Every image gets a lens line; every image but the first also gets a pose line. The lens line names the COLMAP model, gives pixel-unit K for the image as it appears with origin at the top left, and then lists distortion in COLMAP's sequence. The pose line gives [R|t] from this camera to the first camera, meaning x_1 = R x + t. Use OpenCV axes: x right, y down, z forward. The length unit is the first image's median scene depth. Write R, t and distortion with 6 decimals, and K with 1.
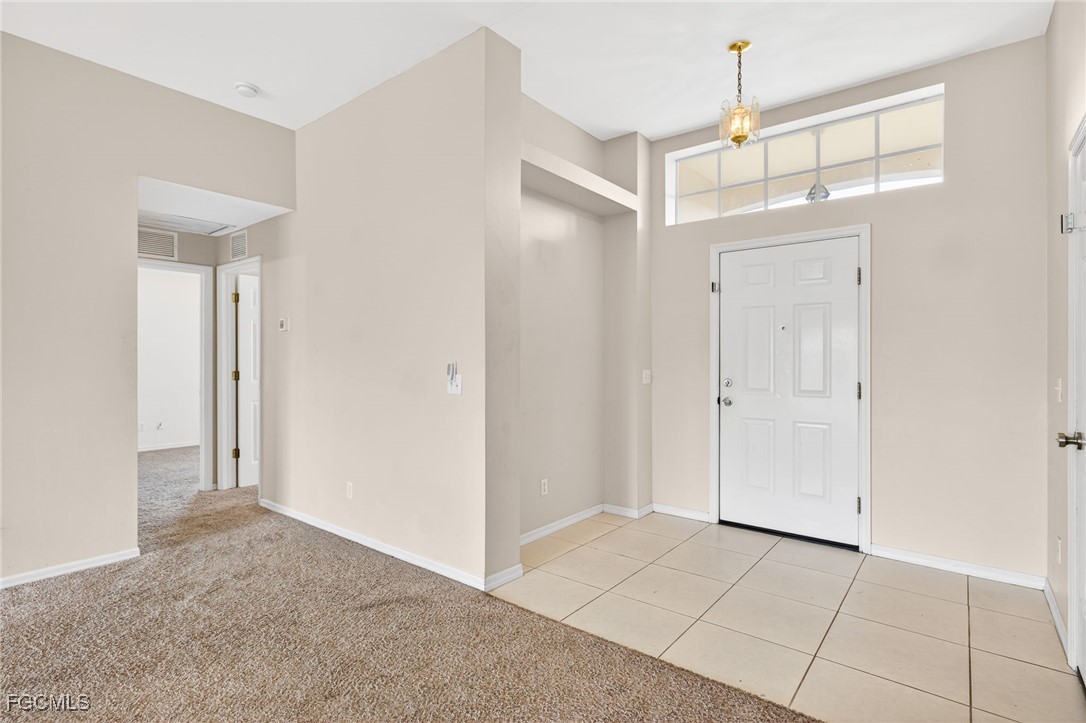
lens RADIAL K [[541.9, 0, 536.1], [0, 541.9, 355.2], [0, 0, 1]] dist [-0.001219, 0.000791]
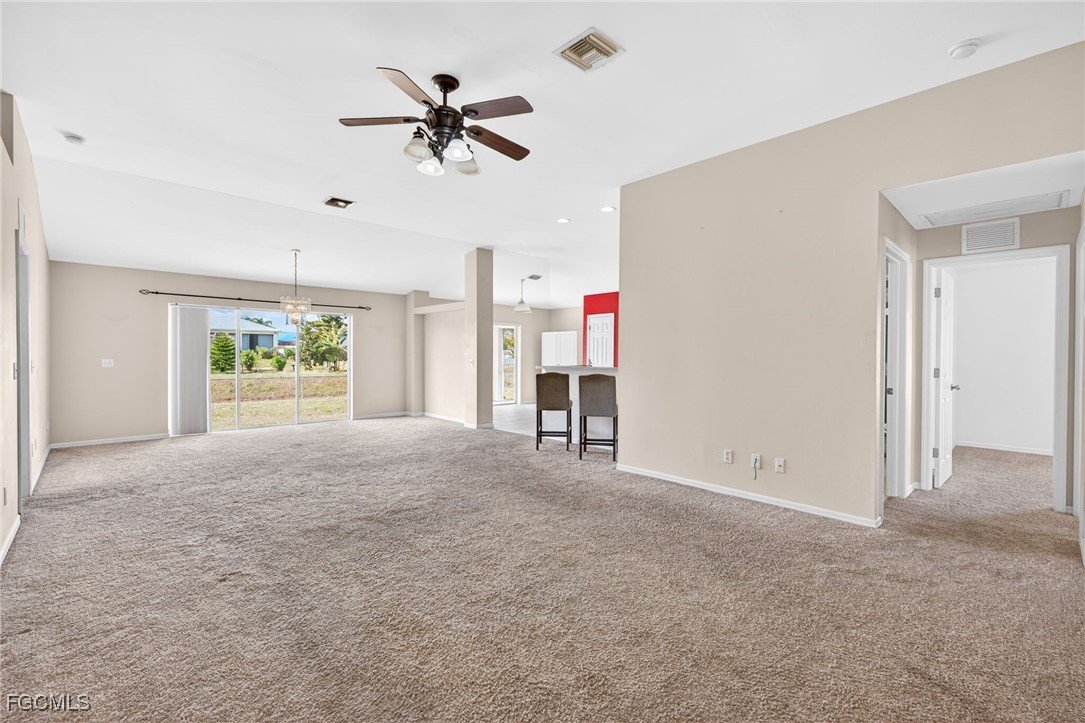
lens RADIAL K [[467.7, 0, 543.1], [0, 467.7, 362.6], [0, 0, 1]] dist [0.014977, -0.000596]
pose [[-0.120640, 0.019817, -0.992499, 0.332269], [0.000560, 0.999802, 0.019895, 0.003298], [0.992696, 0.001844, -0.120627, 0.429372]]
